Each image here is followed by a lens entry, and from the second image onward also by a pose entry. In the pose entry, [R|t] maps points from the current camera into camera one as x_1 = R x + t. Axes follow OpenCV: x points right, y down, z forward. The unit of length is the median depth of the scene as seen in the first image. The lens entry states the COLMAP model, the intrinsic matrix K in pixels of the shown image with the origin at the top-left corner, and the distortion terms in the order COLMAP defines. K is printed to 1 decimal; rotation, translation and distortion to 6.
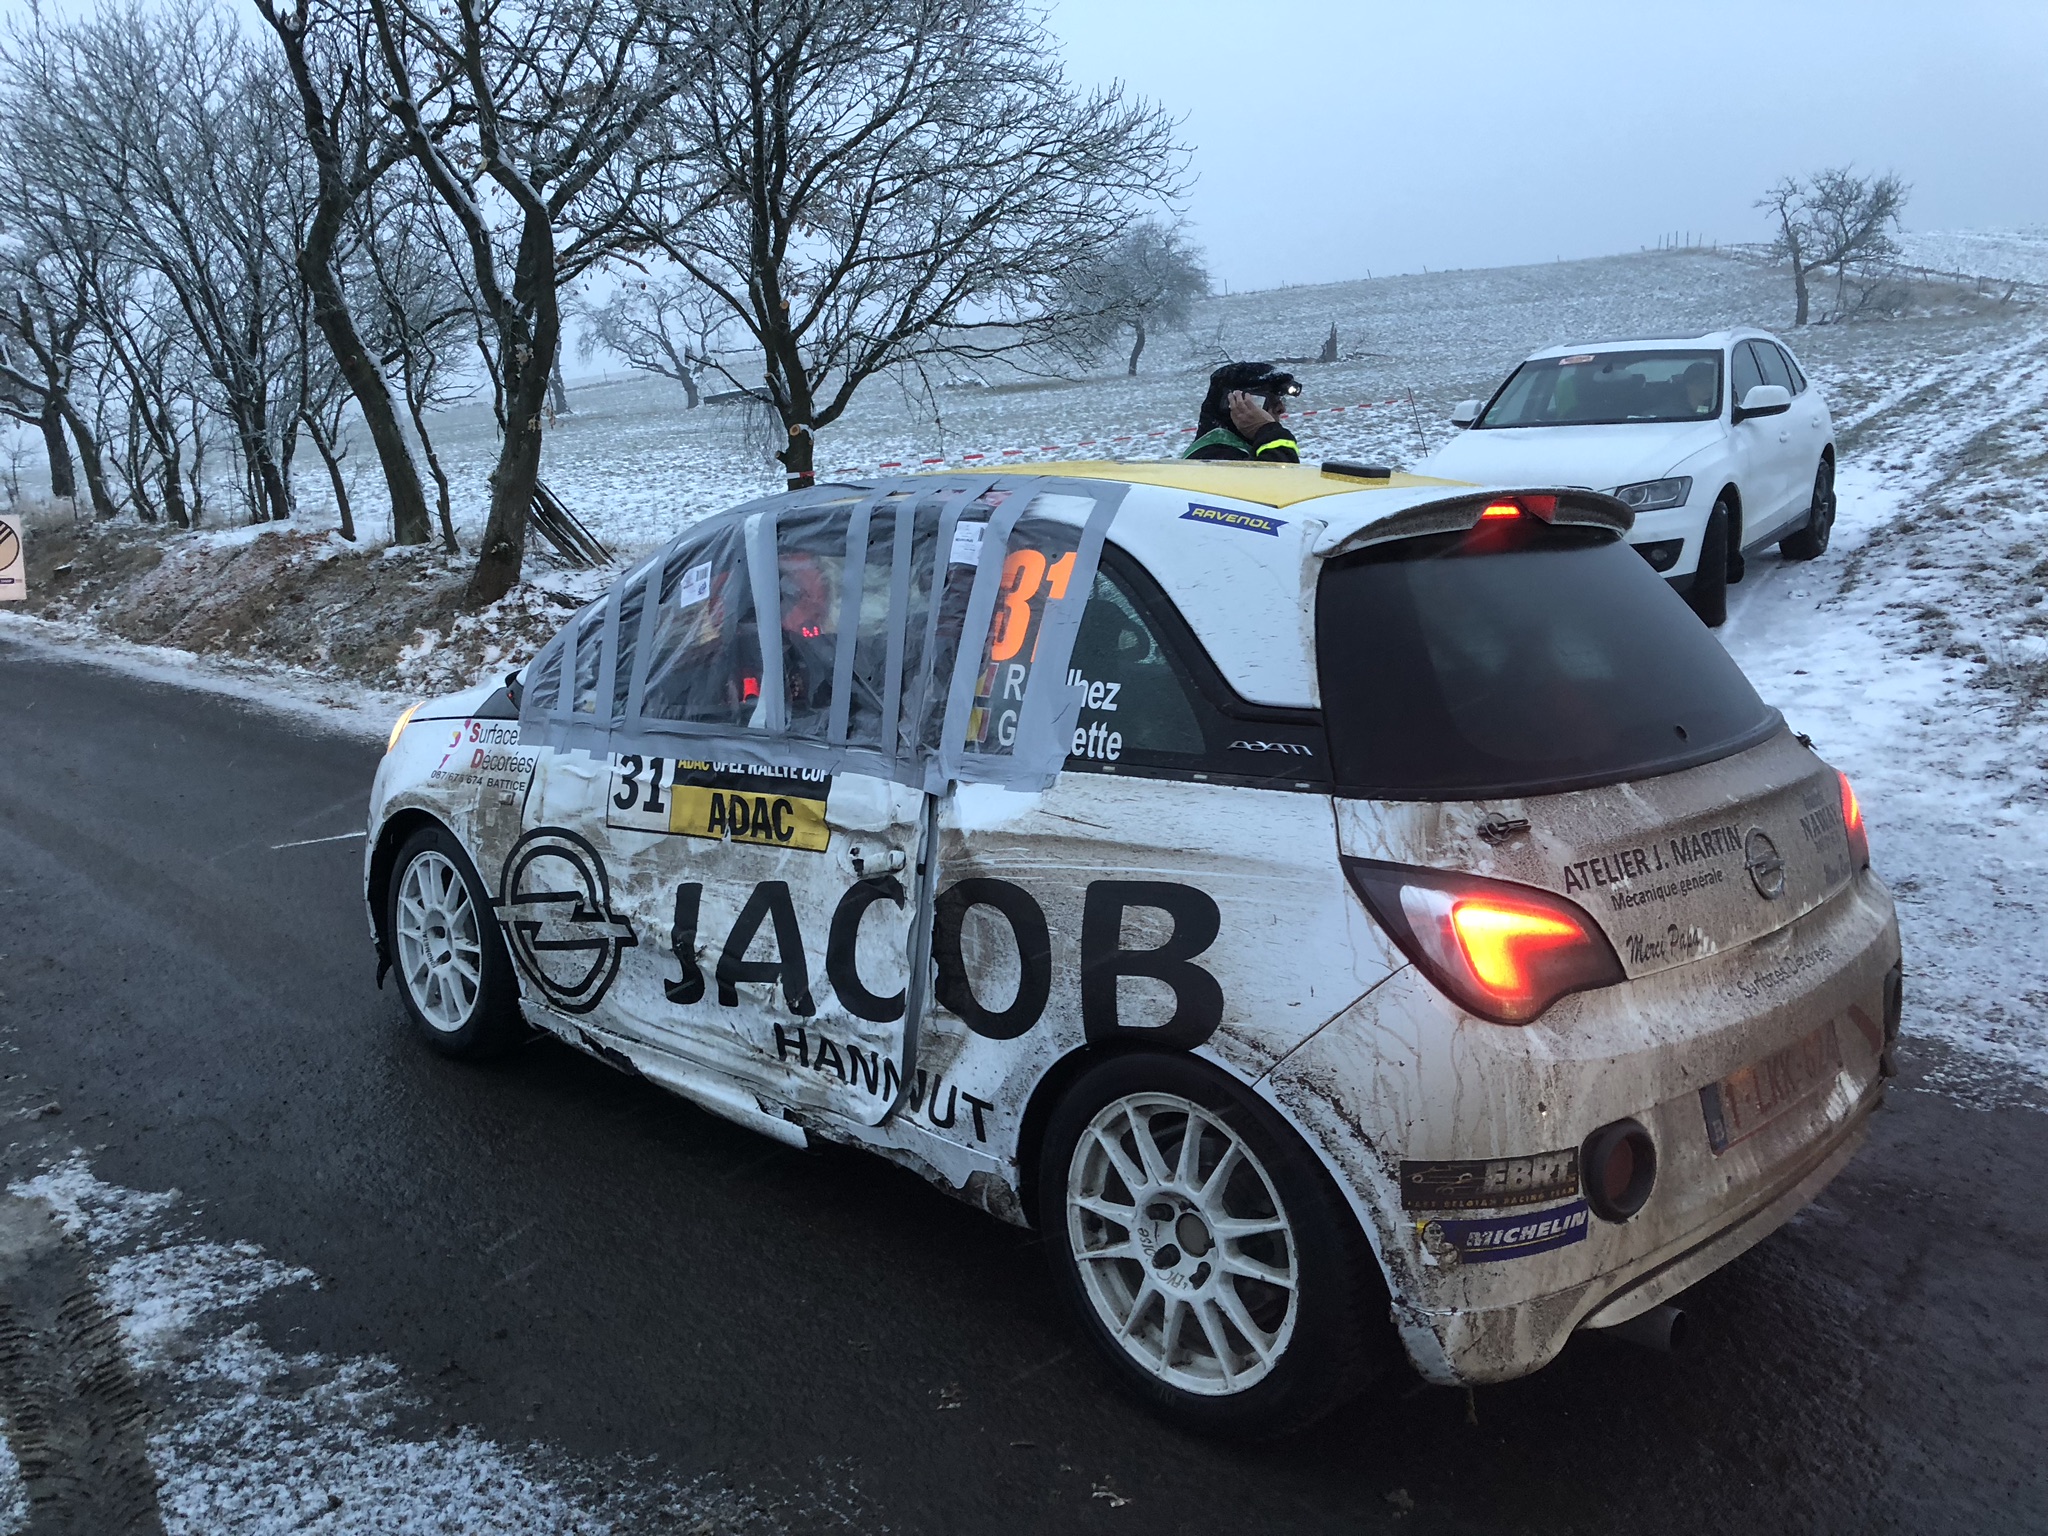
lens RADIAL K [[1711.4, 0, 1032.7], [0, 1711.4, 756.1], [0, 0, 1]] dist [0.053517, -0.056708]
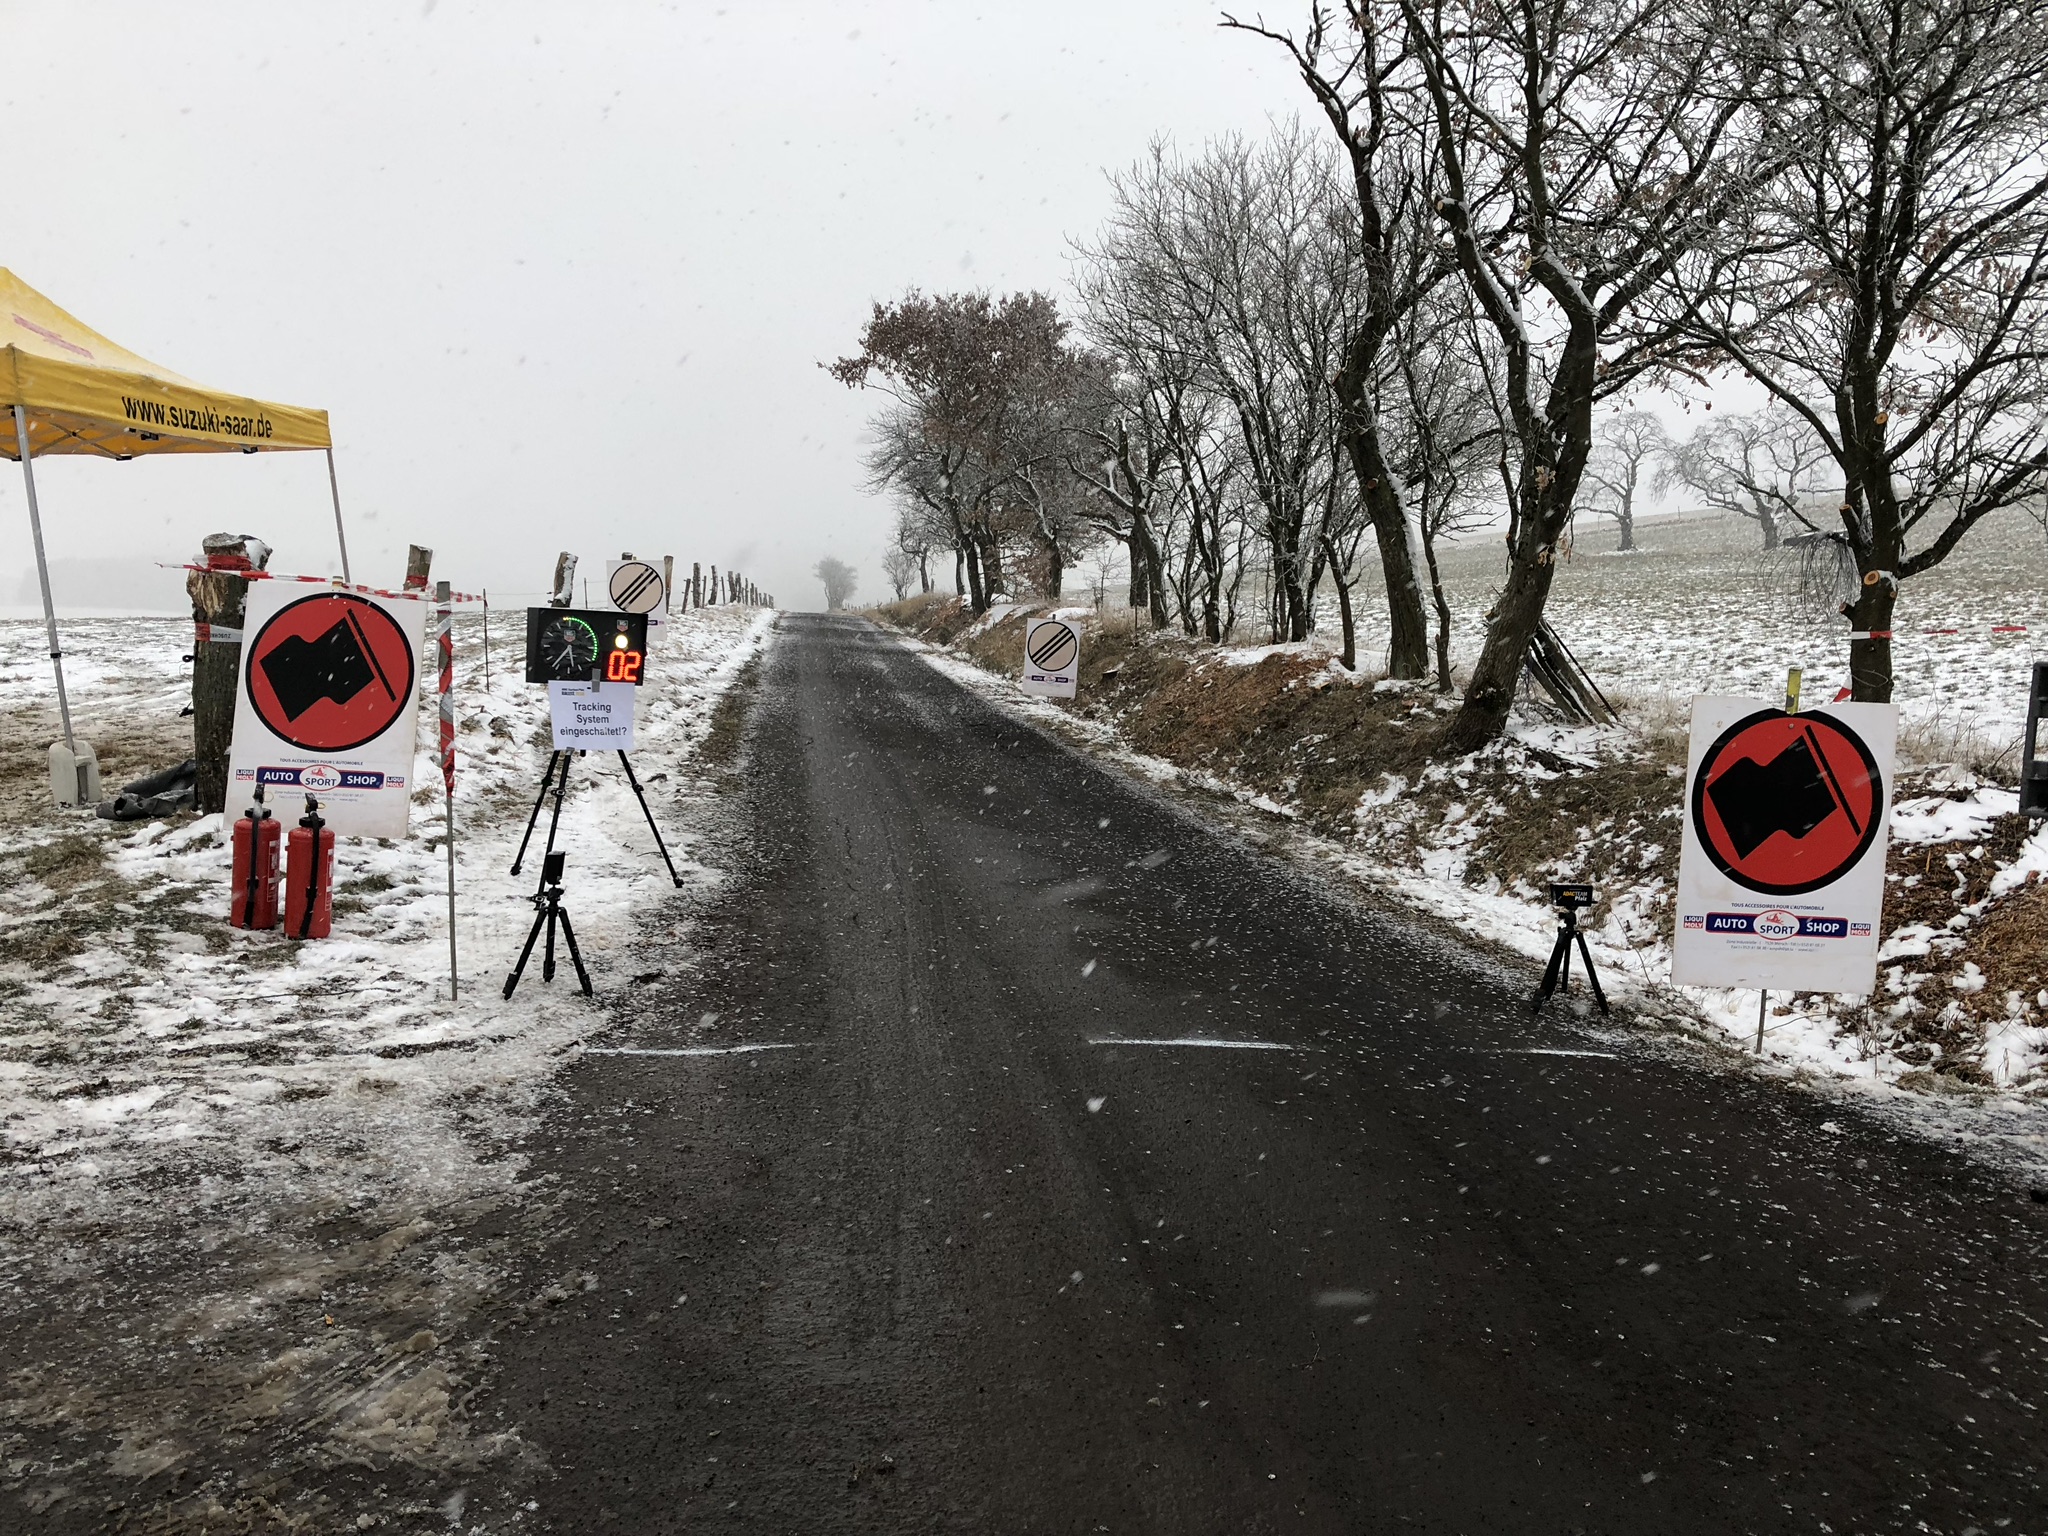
lens RADIAL K [[1711.4, 0, 1032.7], [0, 1711.4, 756.1], [0, 0, 1]] dist [0.053517, -0.056708]
pose [[0.827632, 0.111141, -0.550157, -0.012390], [-0.152667, 0.987819, -0.030111, -0.024644], [0.540109, 0.108911, 0.834518, 0.128837]]
